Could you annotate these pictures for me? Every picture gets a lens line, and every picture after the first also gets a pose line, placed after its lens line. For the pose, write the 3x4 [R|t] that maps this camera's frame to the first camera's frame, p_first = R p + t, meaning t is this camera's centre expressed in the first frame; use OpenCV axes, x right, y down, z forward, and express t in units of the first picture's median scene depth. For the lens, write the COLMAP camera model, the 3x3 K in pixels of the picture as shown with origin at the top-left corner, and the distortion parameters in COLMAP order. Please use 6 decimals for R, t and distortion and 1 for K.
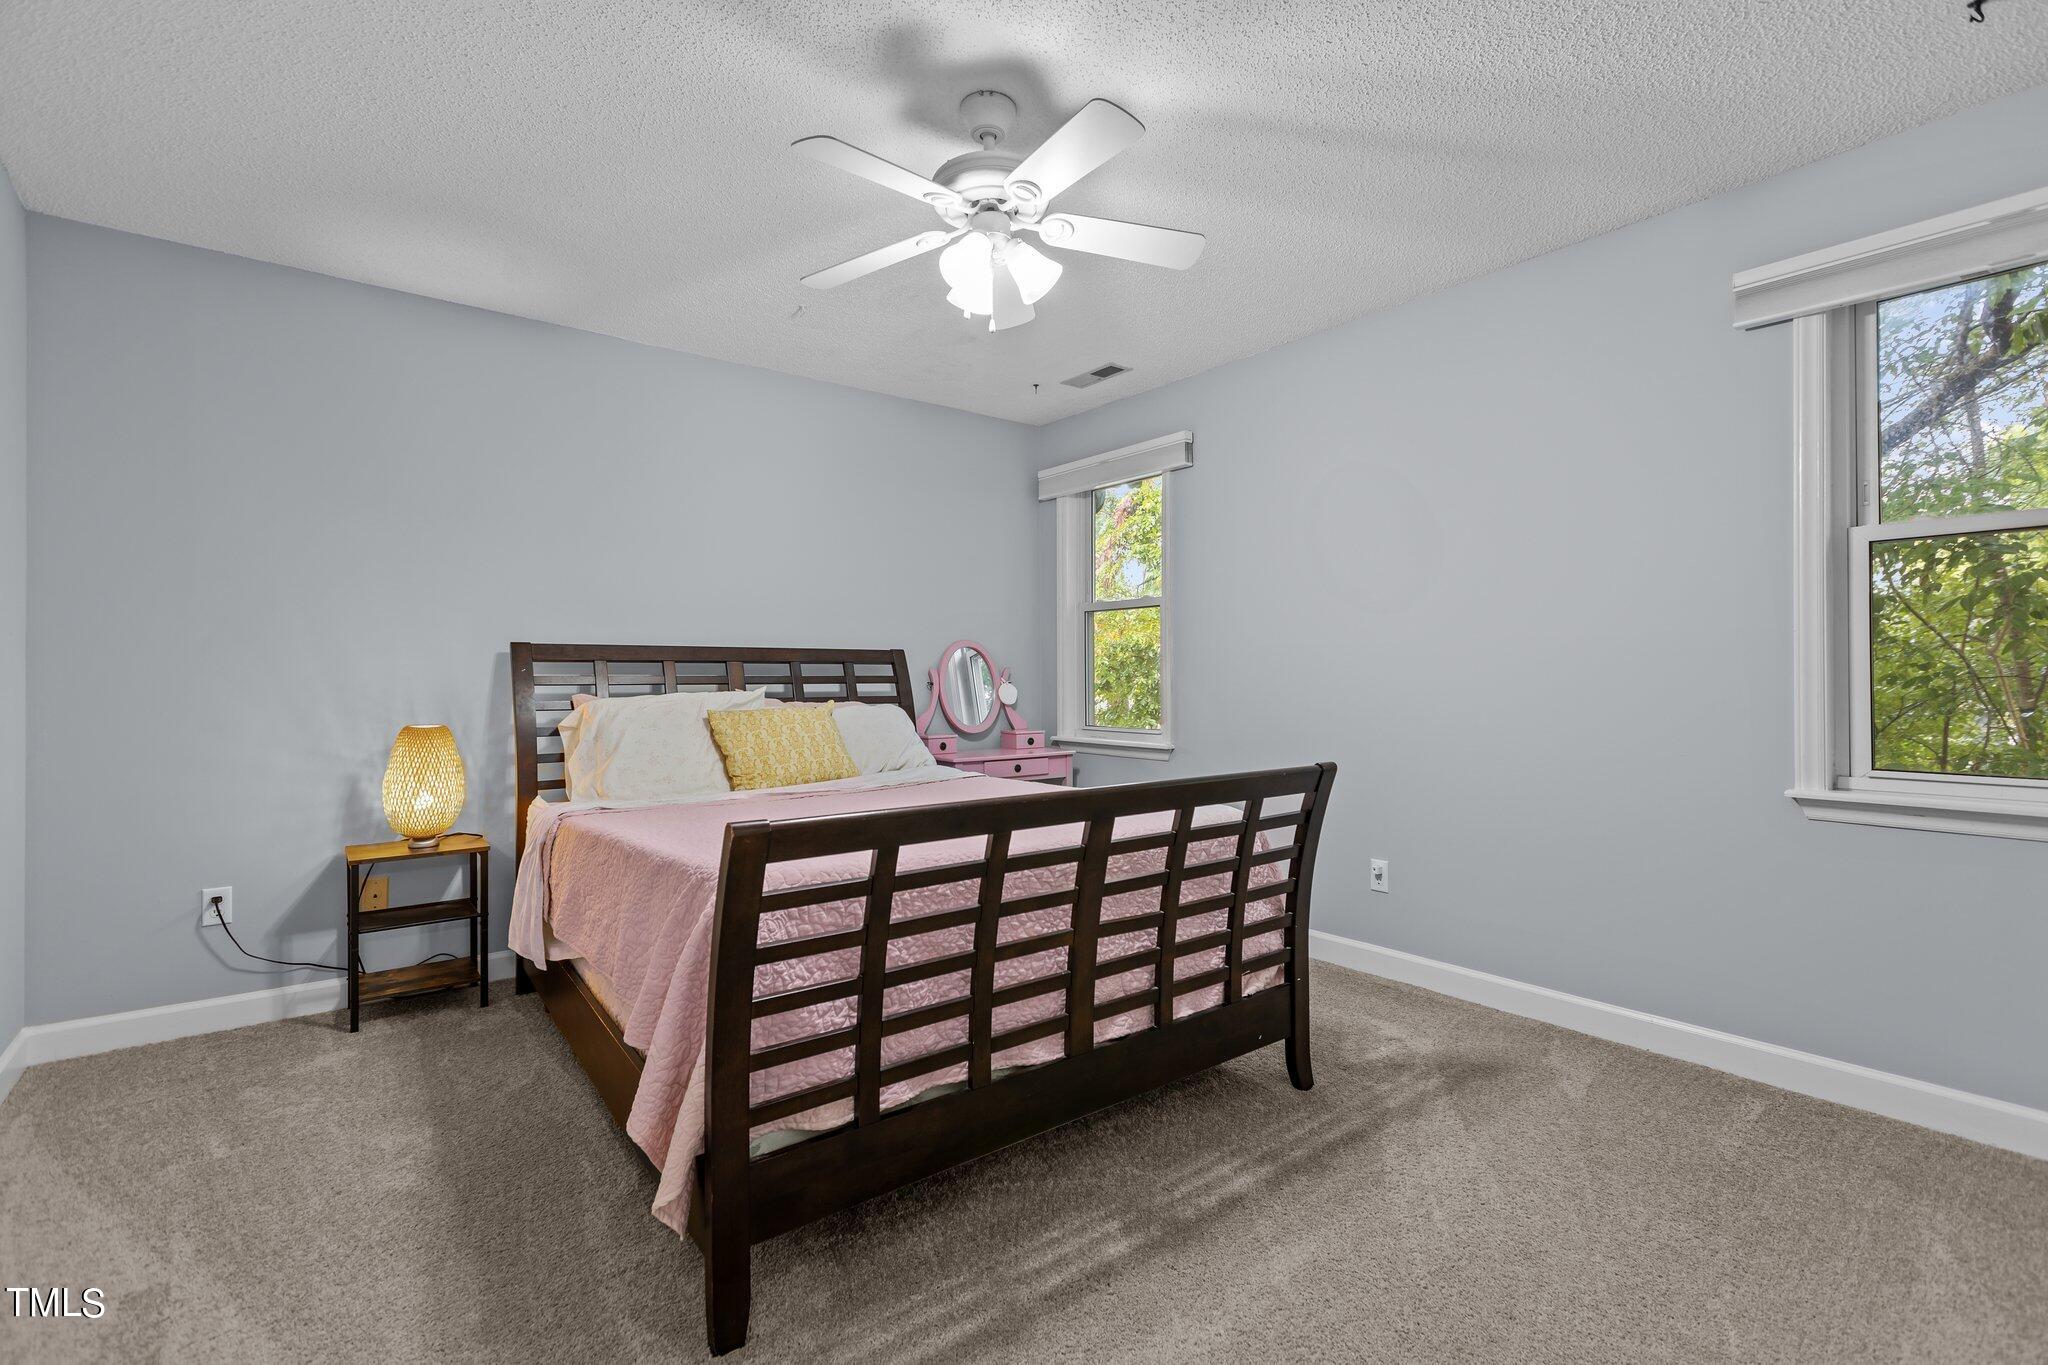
lens RADIAL K [[925.8, 0, 1034.5], [0, 925.8, 679.2], [0, 0, 1]] dist [0.003196, 0.000251]
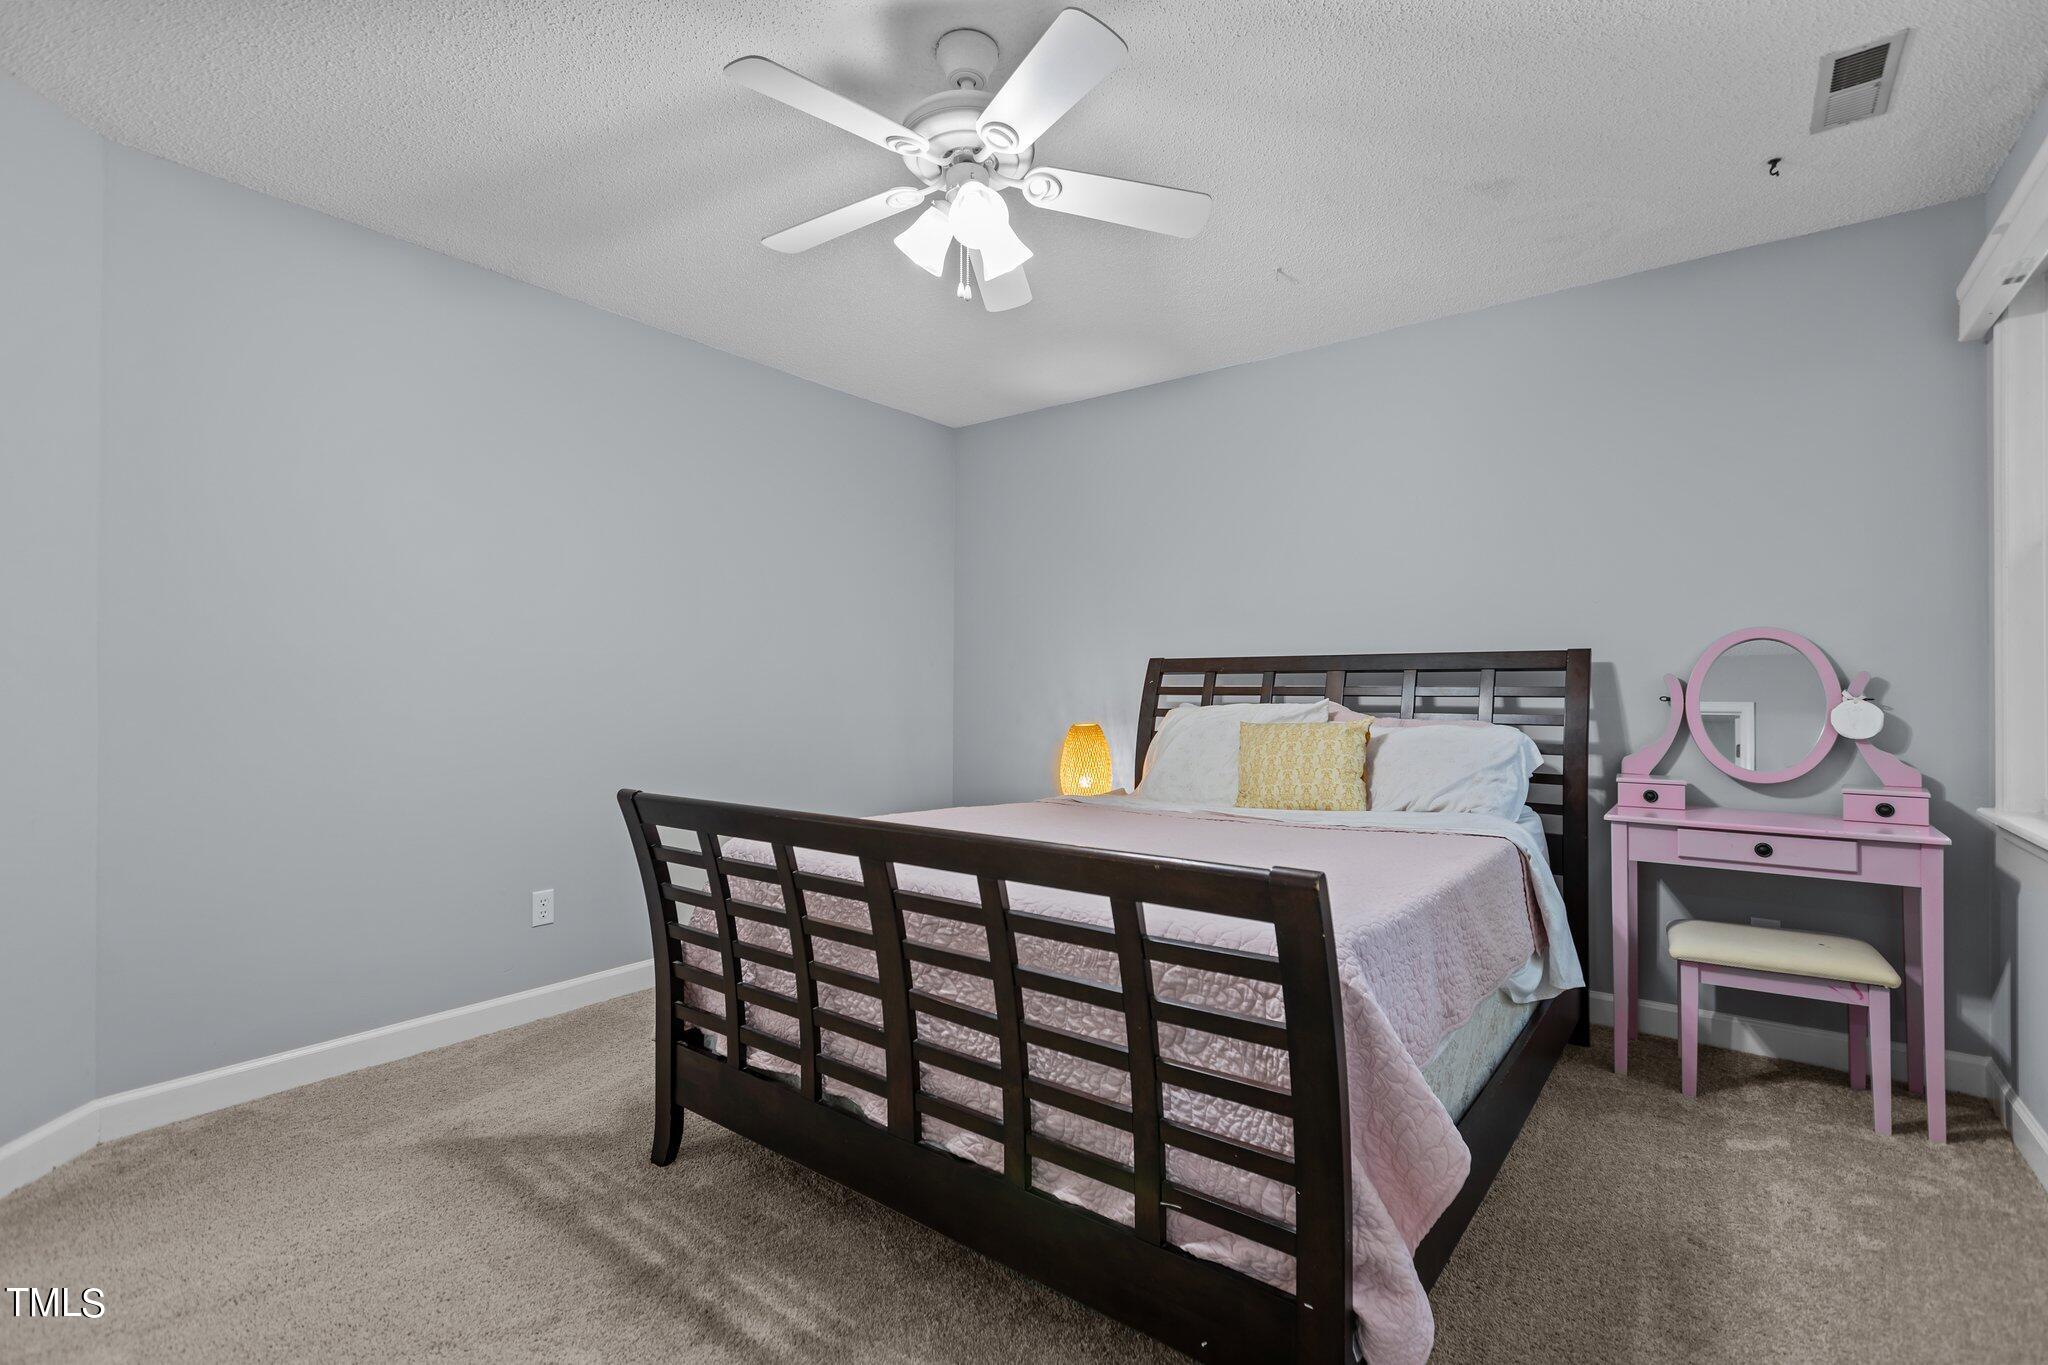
lens RADIAL K [[925.8, 0, 1033.9], [0, 925.8, 683.1], [0, 0, 1]] dist [0.003196, 0.000251]
pose [[0.250649, -0.005330, -0.968063, 0.575300], [-0.004977, 0.999965, -0.006794, 0.000614], [0.968065, 0.006521, 0.250613, 0.584770]]
